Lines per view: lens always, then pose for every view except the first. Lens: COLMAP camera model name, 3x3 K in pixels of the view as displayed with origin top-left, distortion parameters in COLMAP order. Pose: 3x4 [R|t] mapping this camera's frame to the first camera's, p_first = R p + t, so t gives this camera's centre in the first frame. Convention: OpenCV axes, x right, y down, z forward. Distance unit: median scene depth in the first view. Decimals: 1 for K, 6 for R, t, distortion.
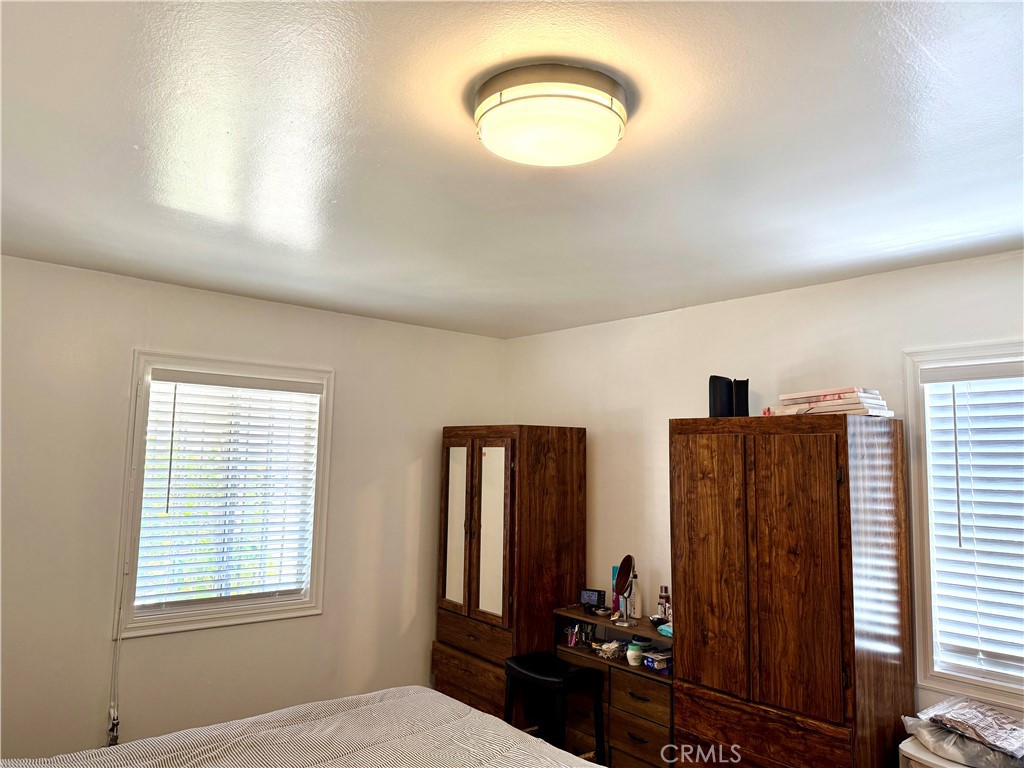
lens RADIAL K [[725.5, 0, 518.4], [0, 725.5, 384.9], [0, 0, 1]] dist [0.047826, -0.062774]
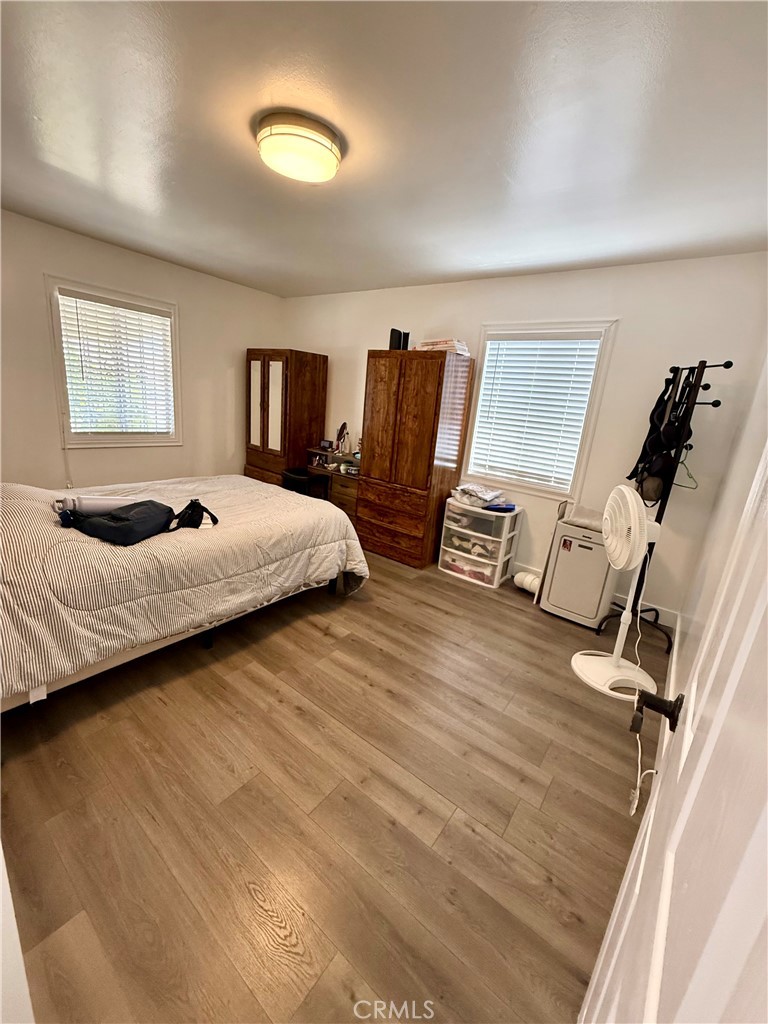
lens RADIAL K [[410.7, 0, 383.5], [0, 410.7, 509.6], [0, 0, 1]] dist [0.000289, 0.000055]
pose [[0.977303, 0.017096, 0.211157, 0.024010], [-0.094350, 0.927553, 0.361585, 0.042204], [-0.189678, -0.373300, 0.908113, -0.164385]]
